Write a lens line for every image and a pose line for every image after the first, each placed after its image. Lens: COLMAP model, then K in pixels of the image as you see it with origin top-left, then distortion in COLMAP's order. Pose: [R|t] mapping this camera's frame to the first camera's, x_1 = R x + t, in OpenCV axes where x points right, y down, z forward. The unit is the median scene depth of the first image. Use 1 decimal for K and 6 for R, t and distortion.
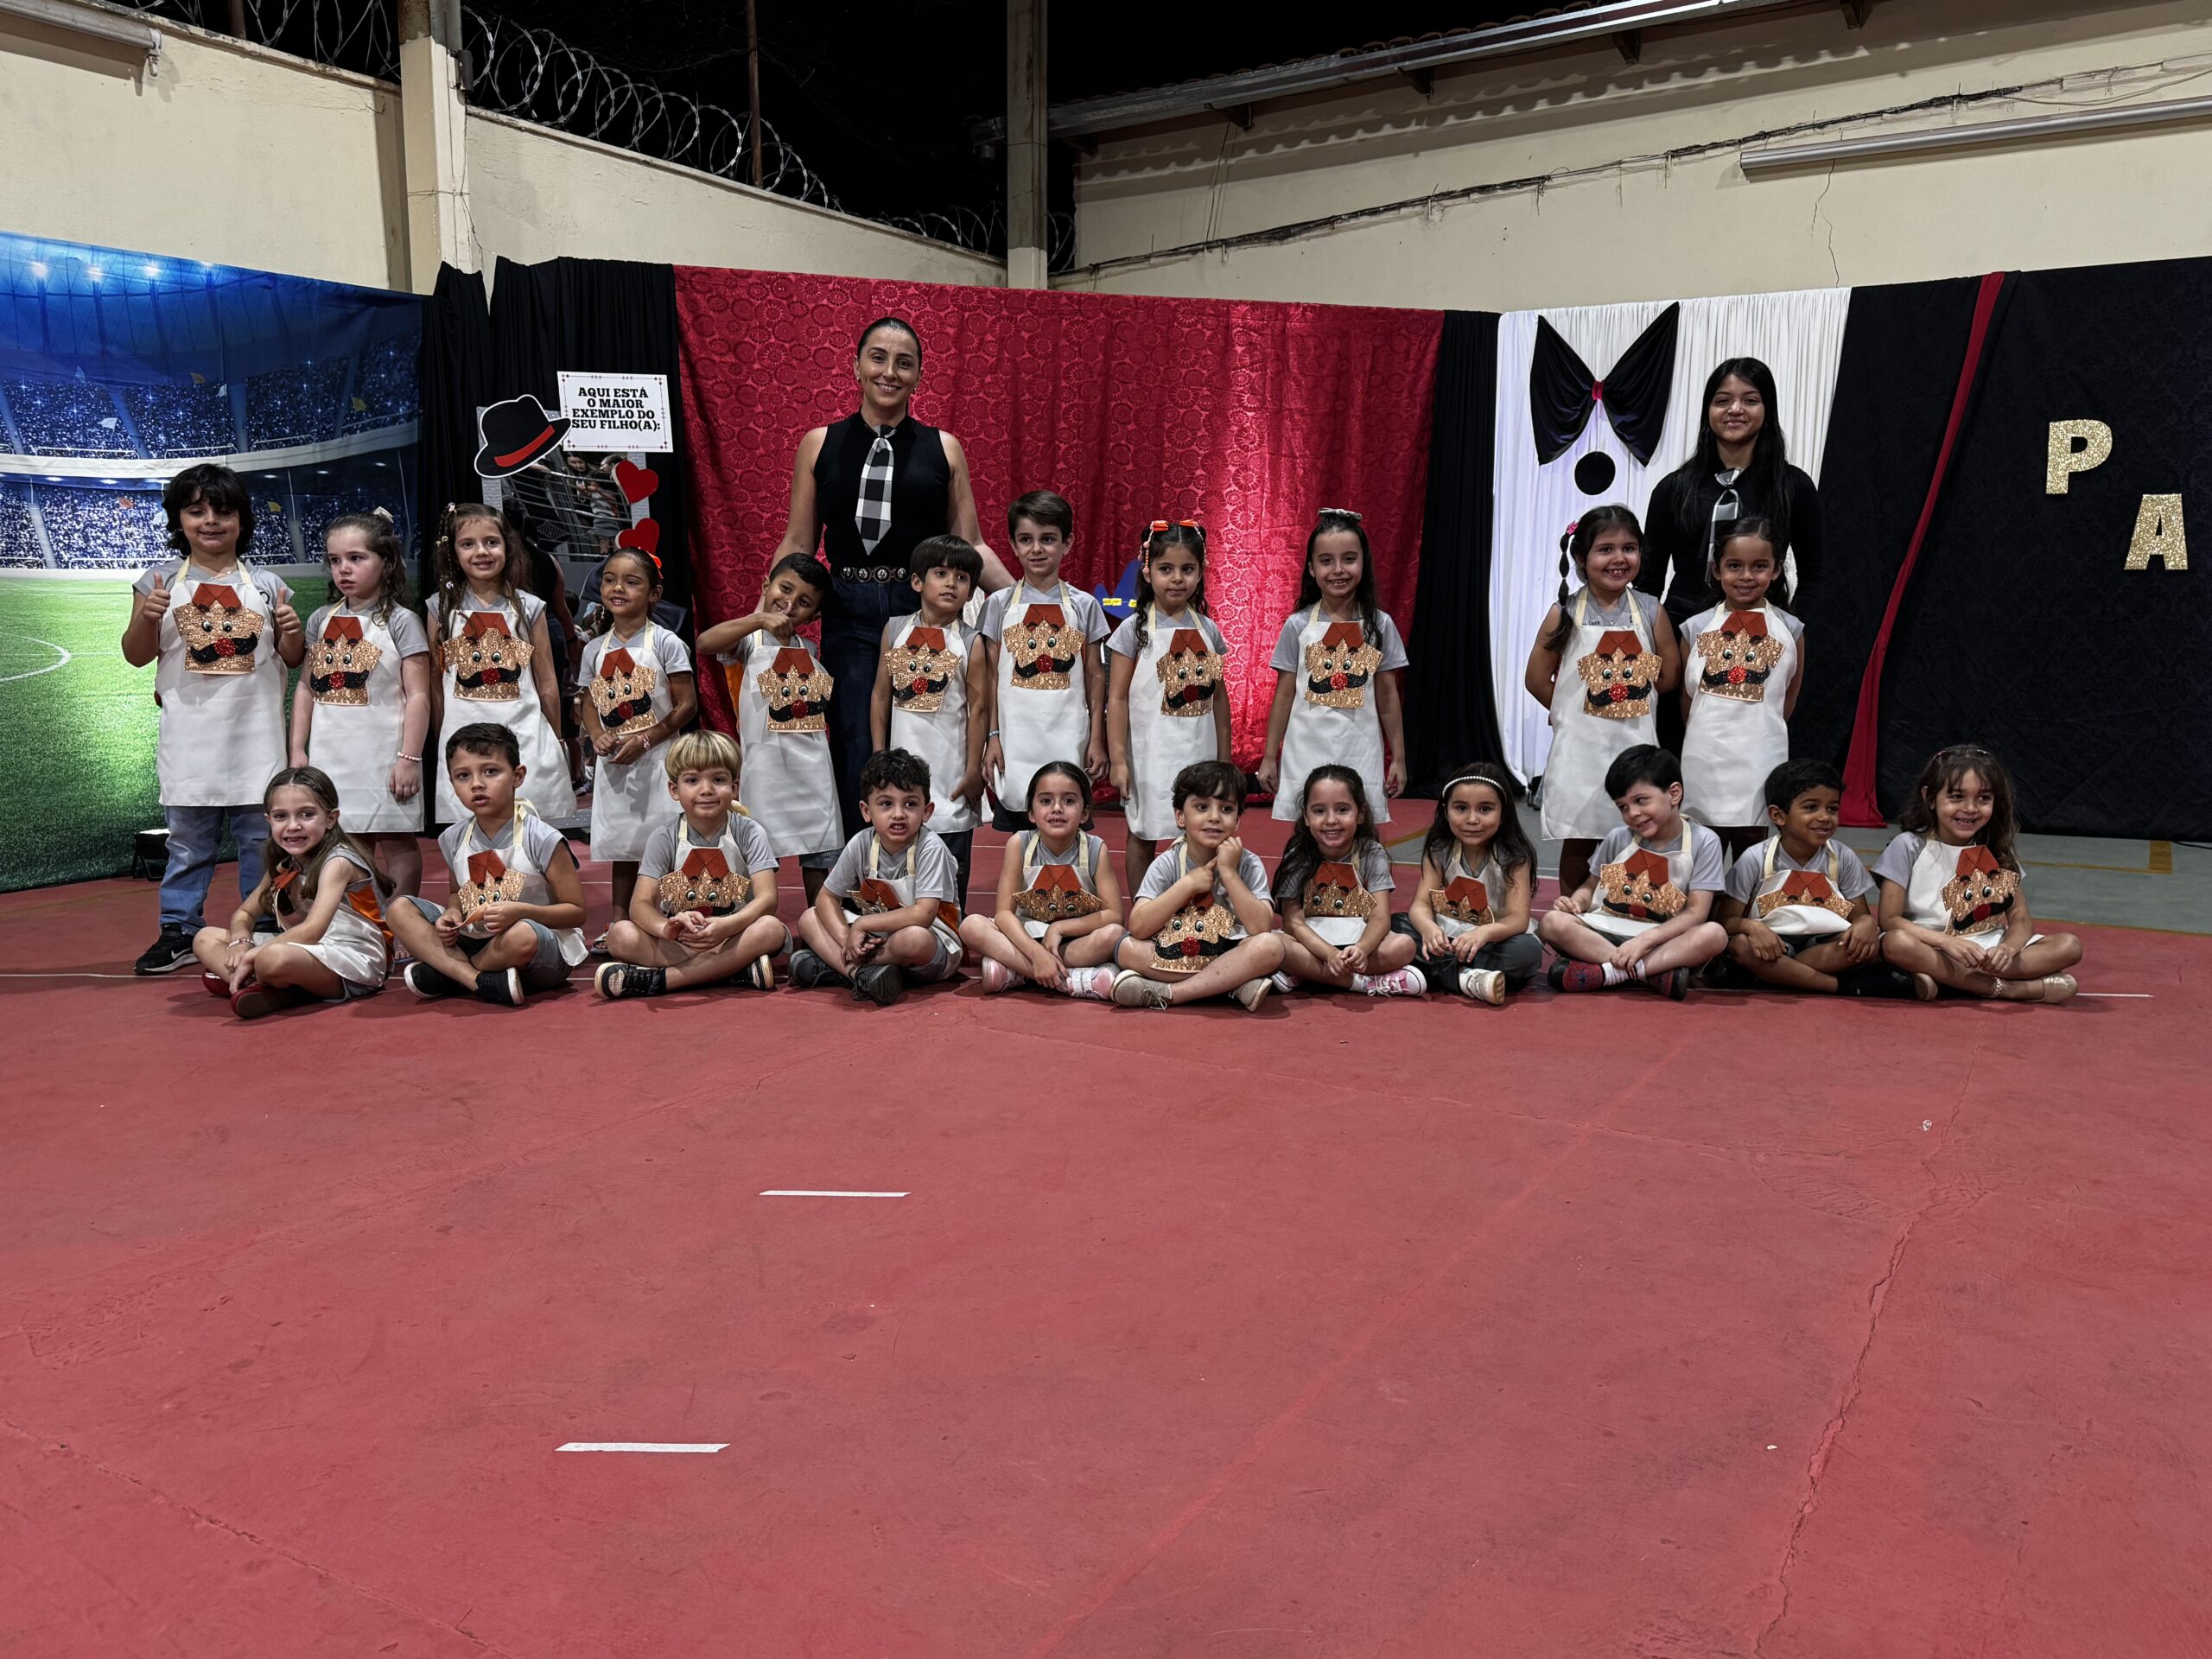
lens RADIAL K [[1665.7, 0, 1106.0], [0, 1665.7, 829.5], [0, 0, 1]] dist [0.053100, -0.078706]
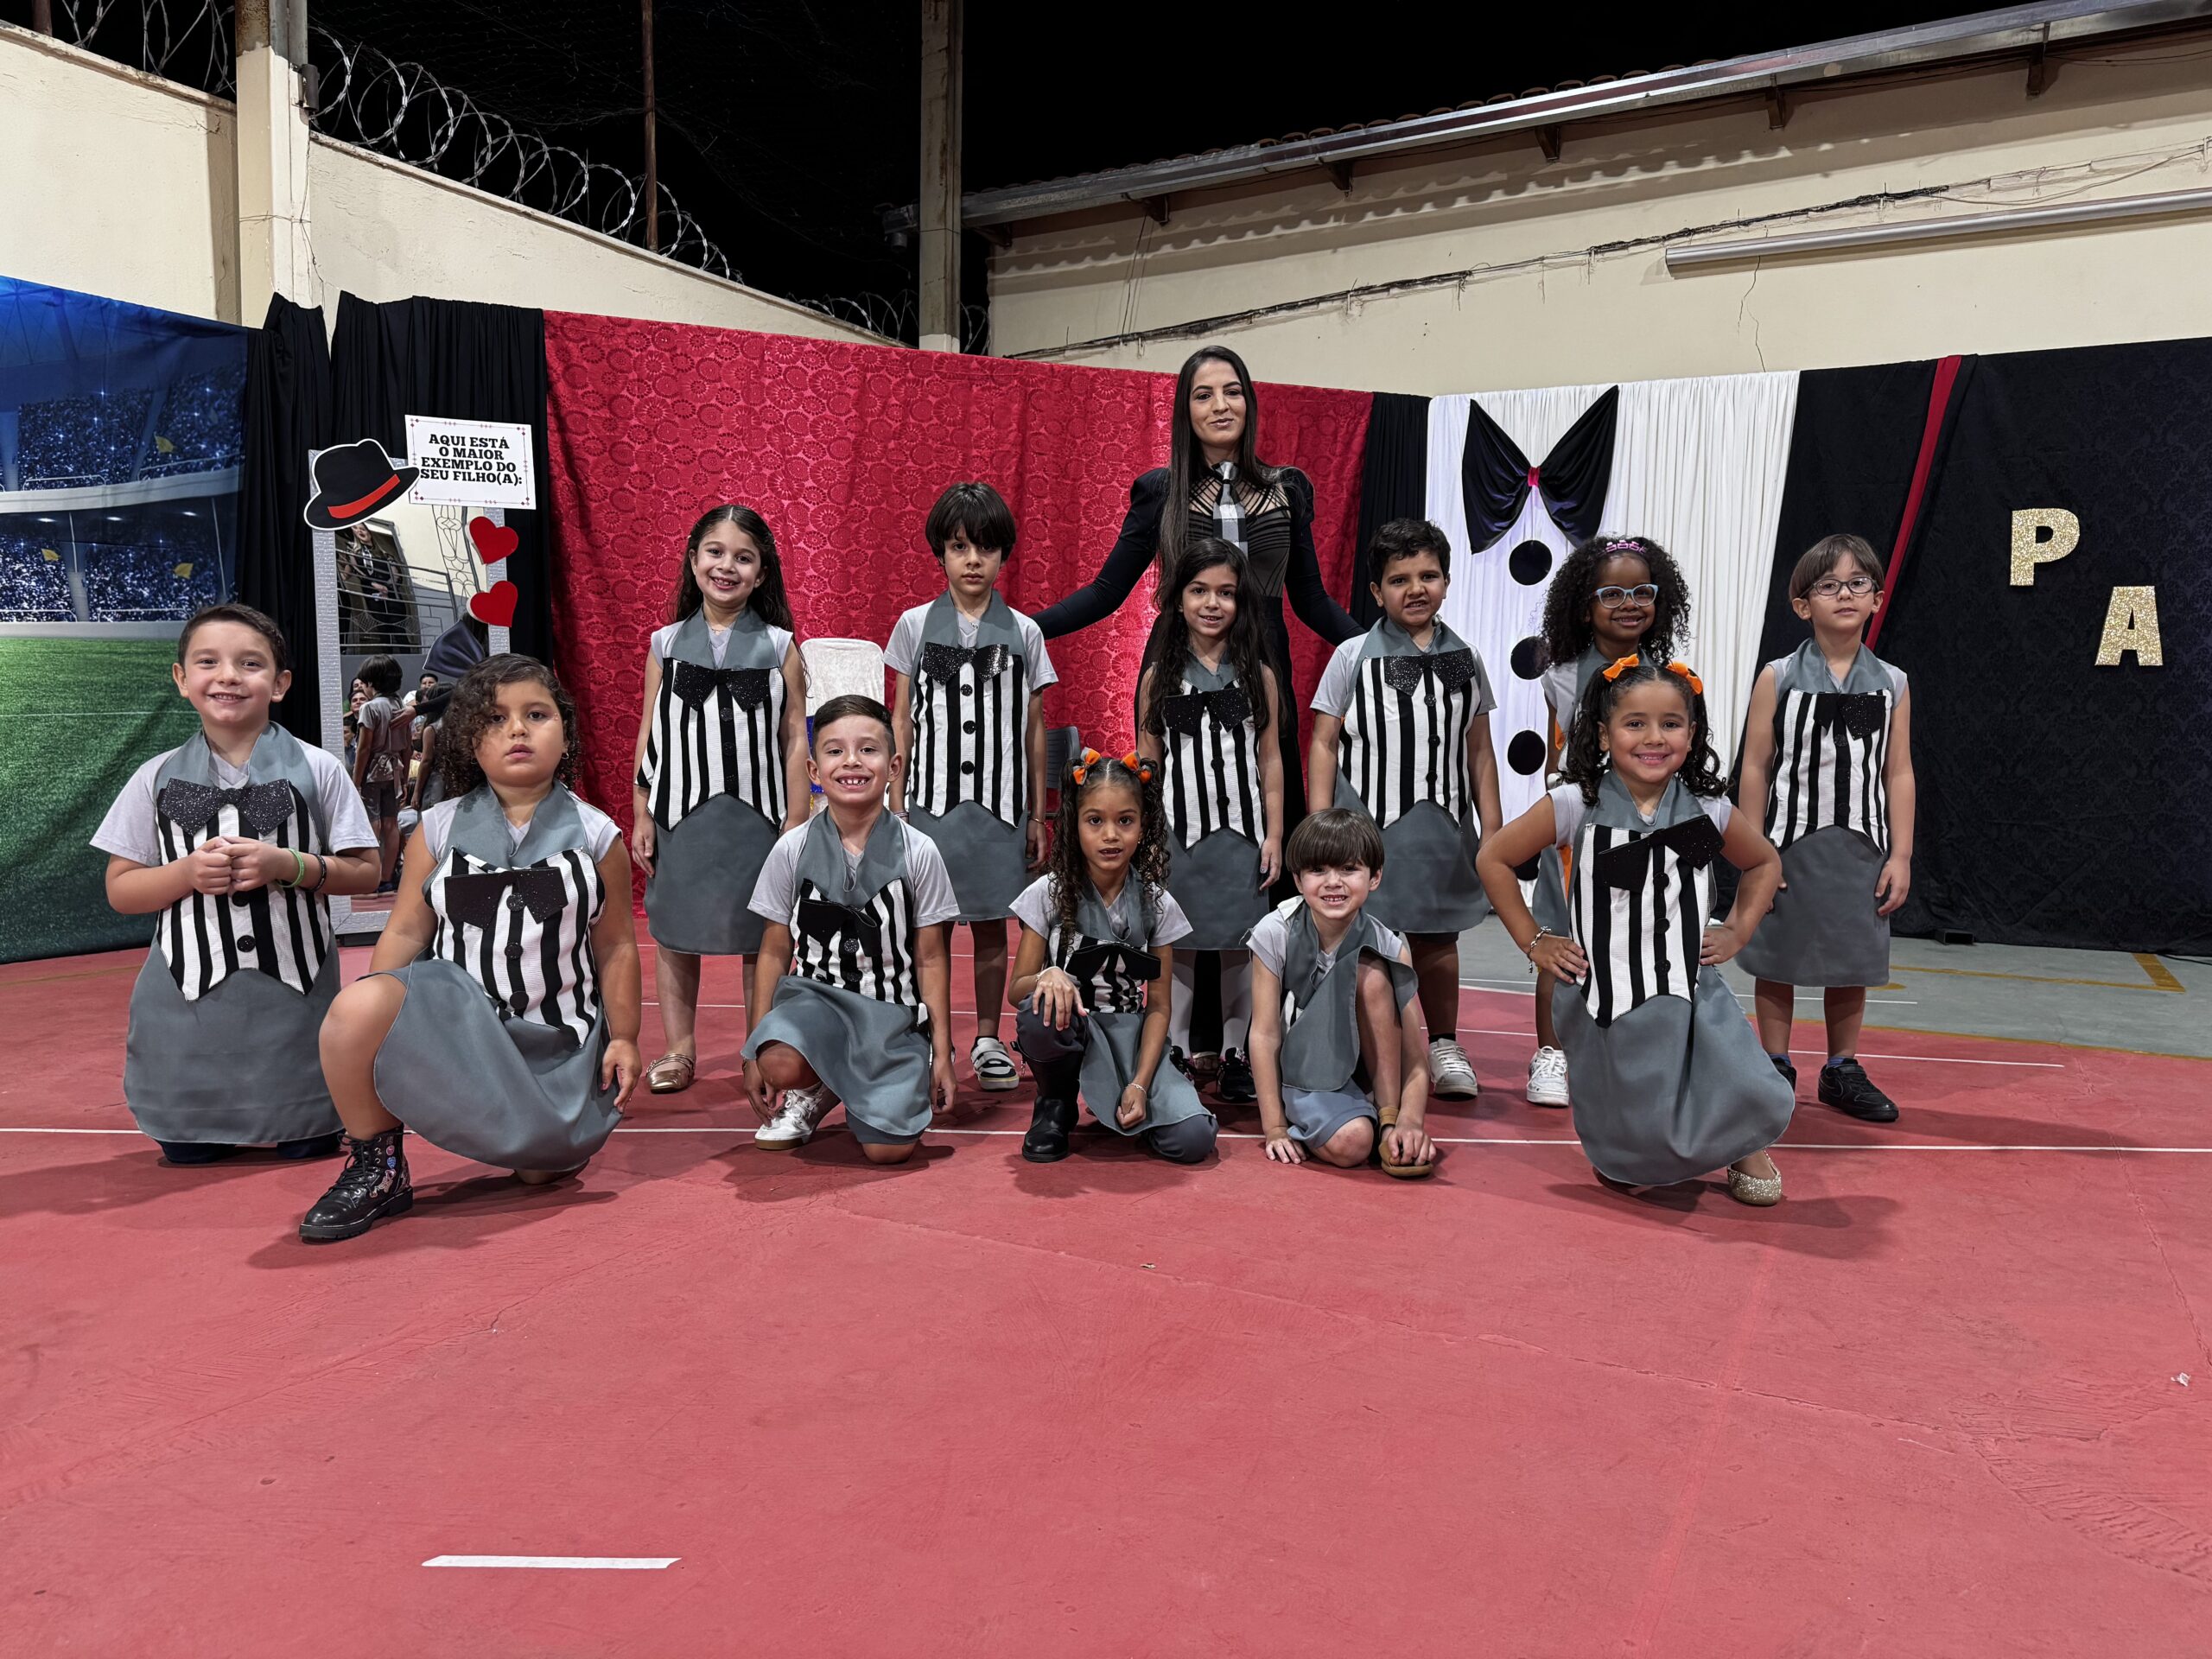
lens RADIAL K [[1547.8, 0, 1107.9], [0, 1547.8, 832.3], [0, 0, 1]] dist [0.048156, -0.060649]
pose [[0.998198, 0.009210, 0.059297, 0.000093], [-0.005533, 0.998069, -0.061870, -0.002940], [-0.059753, 0.061430, 0.996321, 0.145208]]
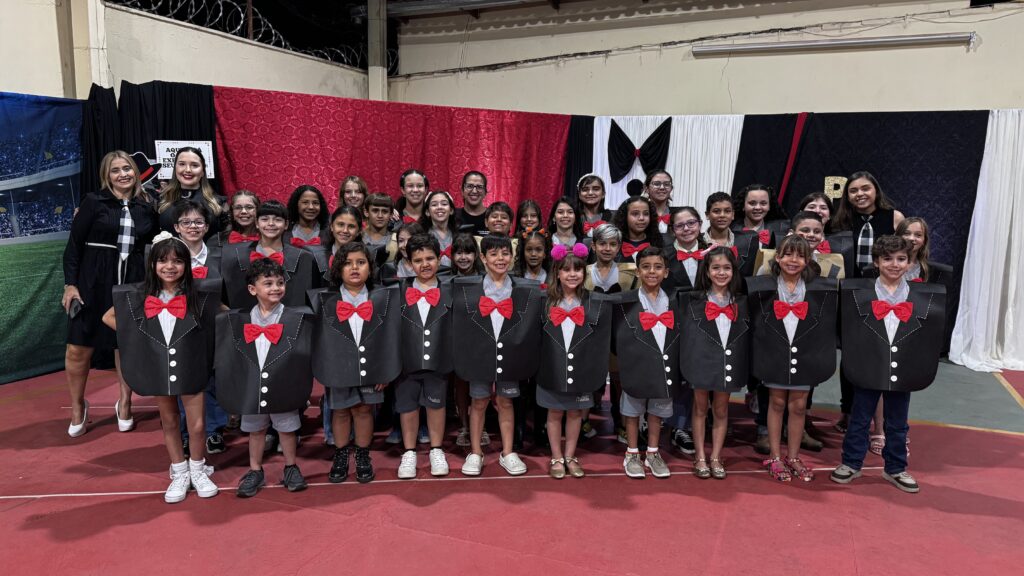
lens RADIAL K [[715.9, 0, 512.0], [0, 715.9, 288.0], [0, 0, 1]] dist [0.065592, -0.079242]
pose [[0.986802, -0.005383, 0.161843, -0.037345], [0.004655, 0.999977, 0.004881, -0.083285], [-0.161866, -0.004063, 0.986804, 0.055145]]
